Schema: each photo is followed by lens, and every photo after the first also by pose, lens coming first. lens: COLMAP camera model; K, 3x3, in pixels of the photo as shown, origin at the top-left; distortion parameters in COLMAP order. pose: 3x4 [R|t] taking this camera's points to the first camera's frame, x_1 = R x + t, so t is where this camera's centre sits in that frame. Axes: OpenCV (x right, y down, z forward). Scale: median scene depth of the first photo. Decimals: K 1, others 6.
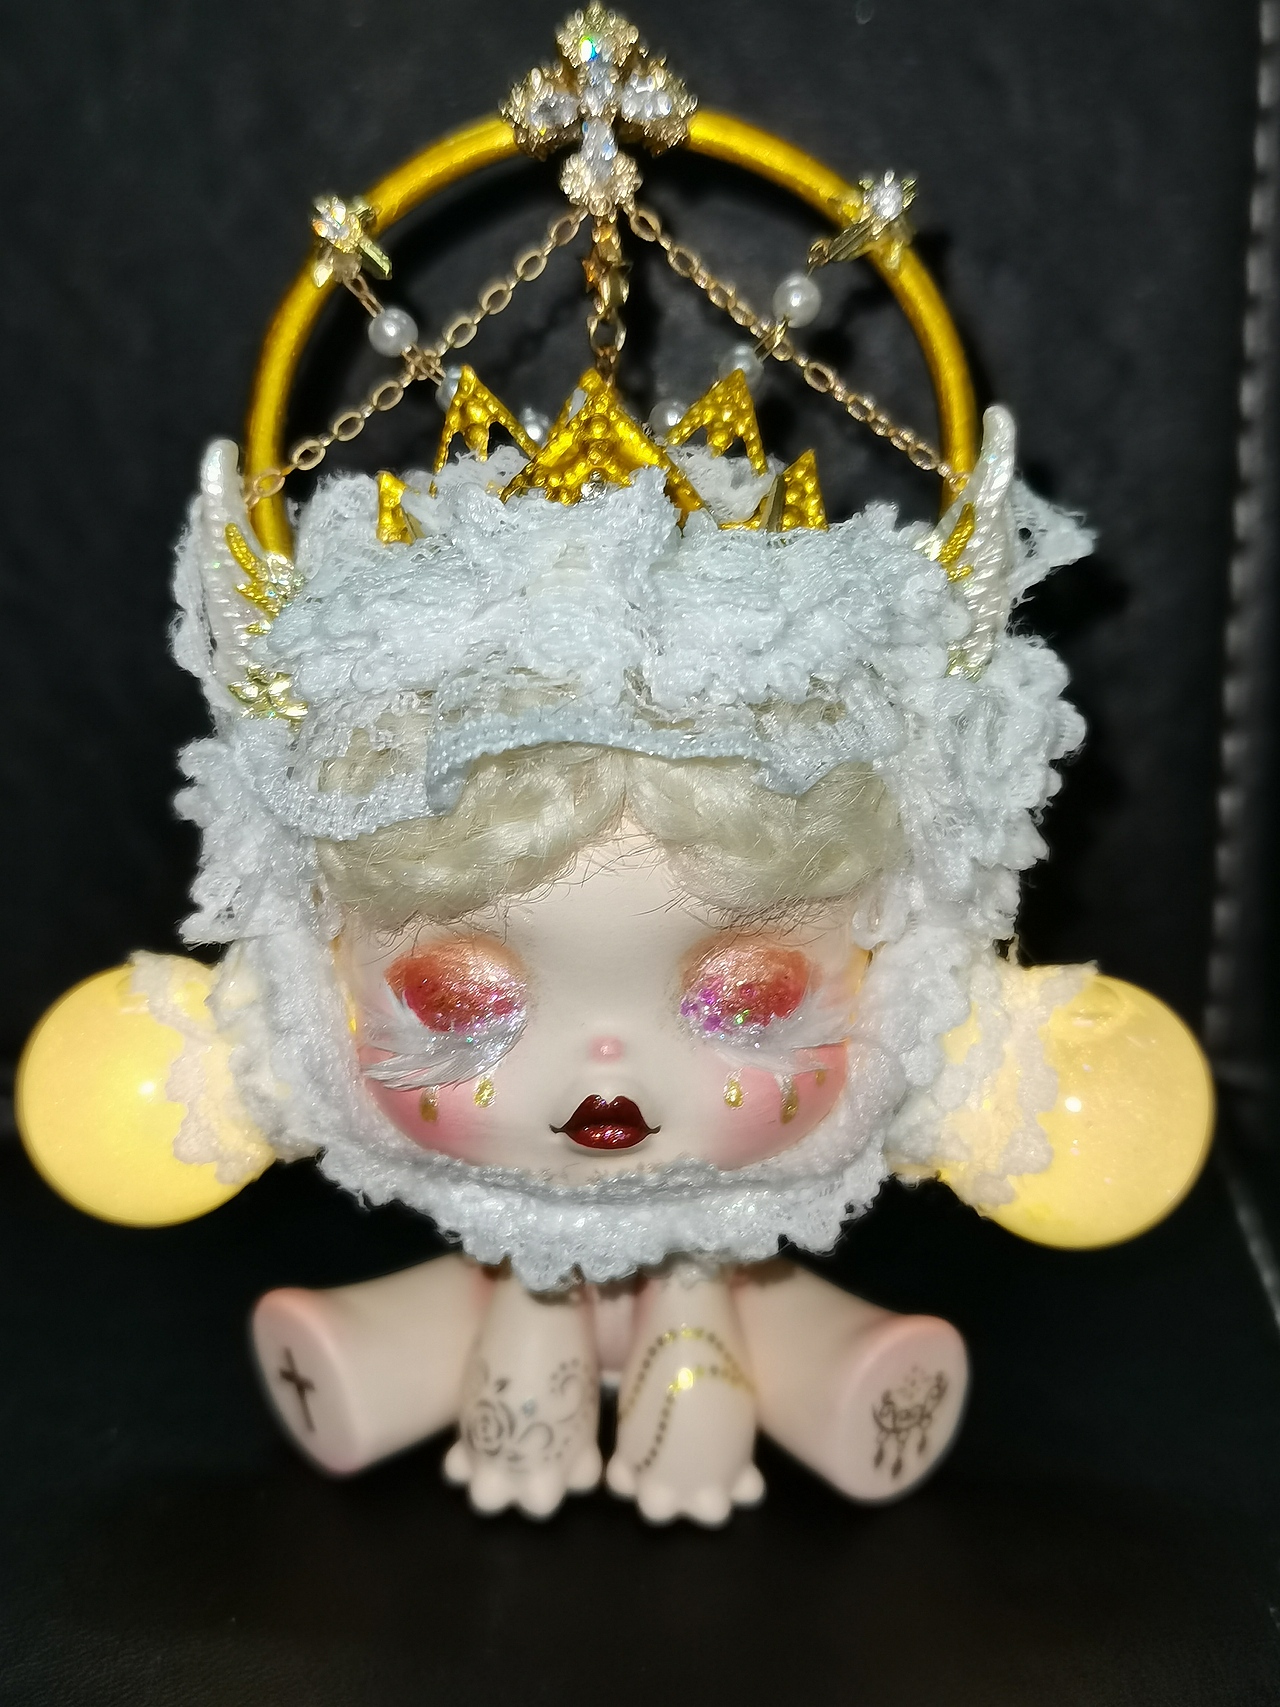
lens RADIAL K [[2161.0, 0, 640.0], [0, 2161.0, 853.5], [0, 0, 1]] dist [0.025434, 0.027442]
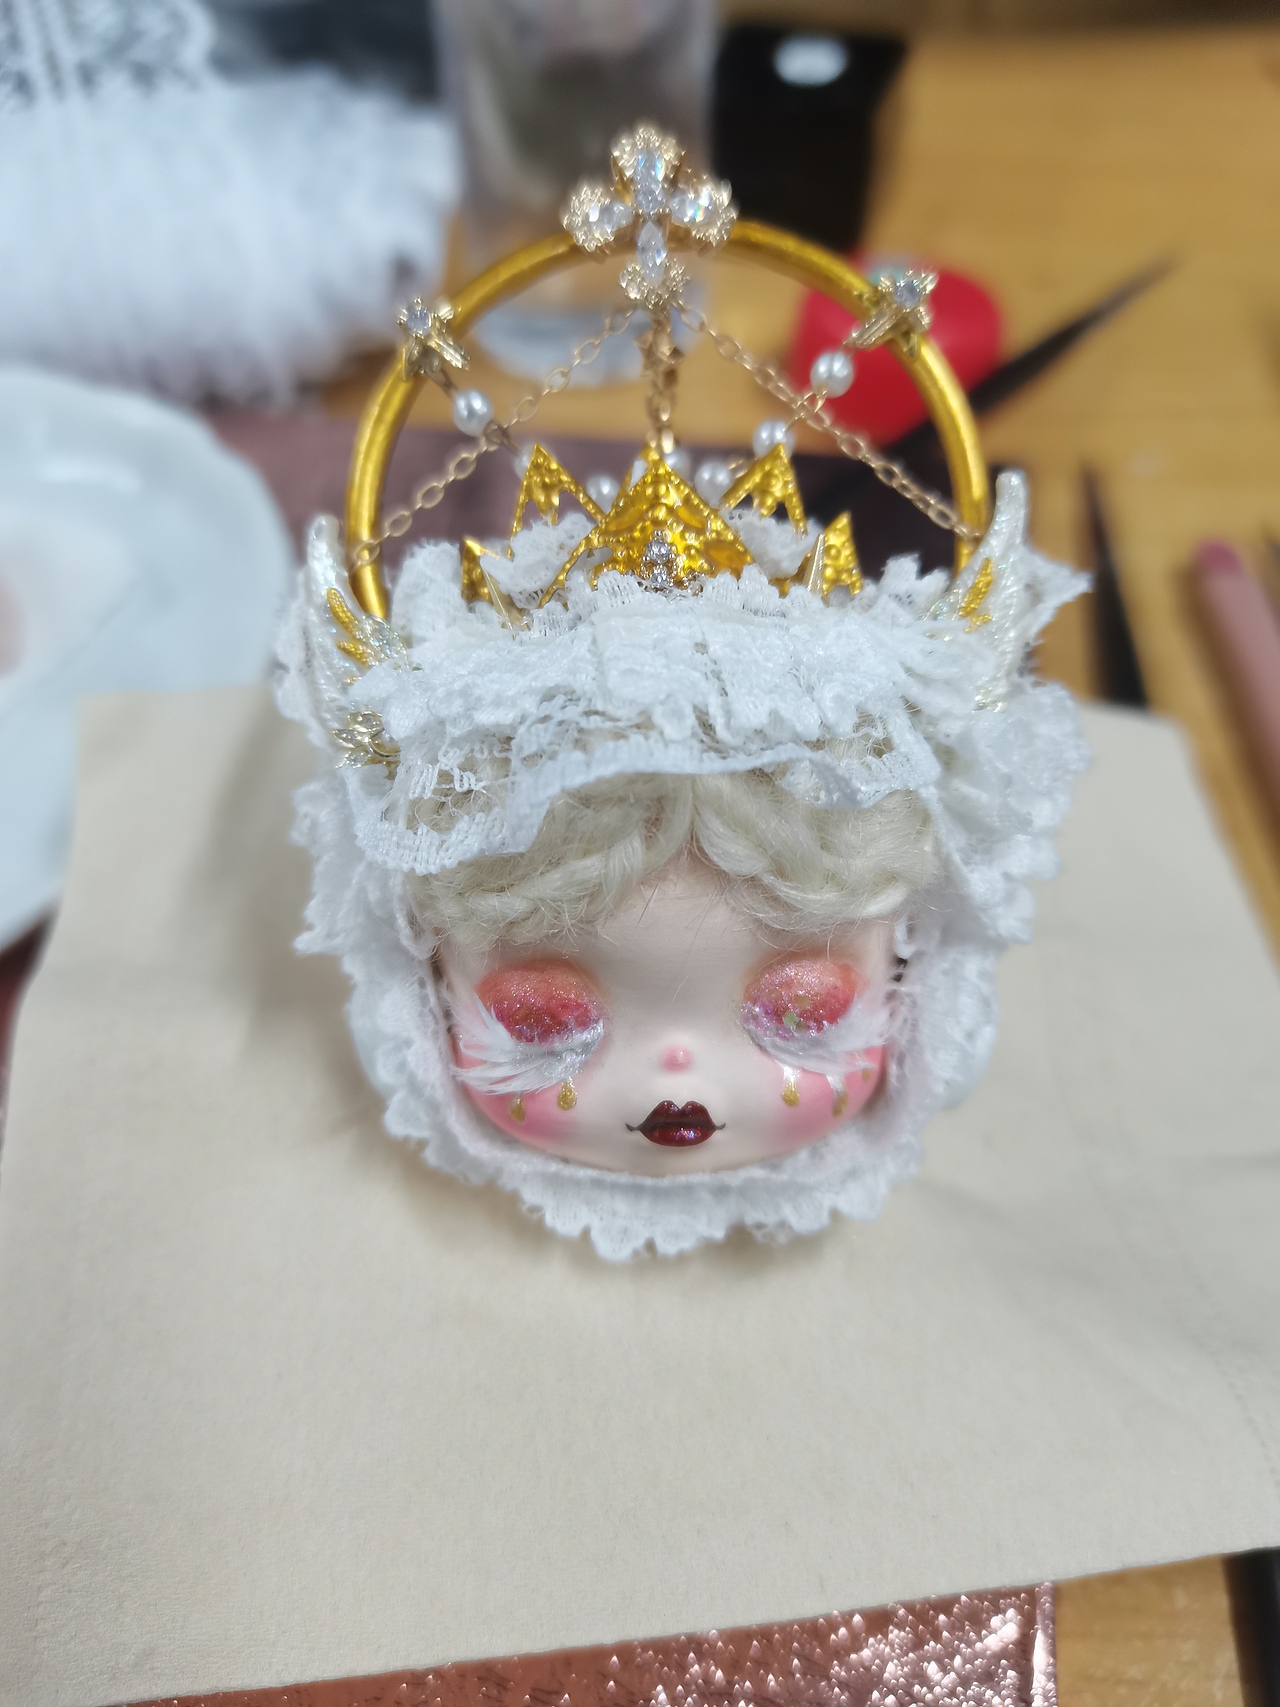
lens RADIAL K [[1270.9, 0, 628.6], [0, 1270.9, 842.0], [0, 0, 1]] dist [-0.008714, -0.001204]
pose [[0.999783, -0.018774, -0.009035, -0.030972], [0.018955, 0.999613, 0.020385, -0.031523], [0.008648, -0.020552, 0.999751, 0.339365]]
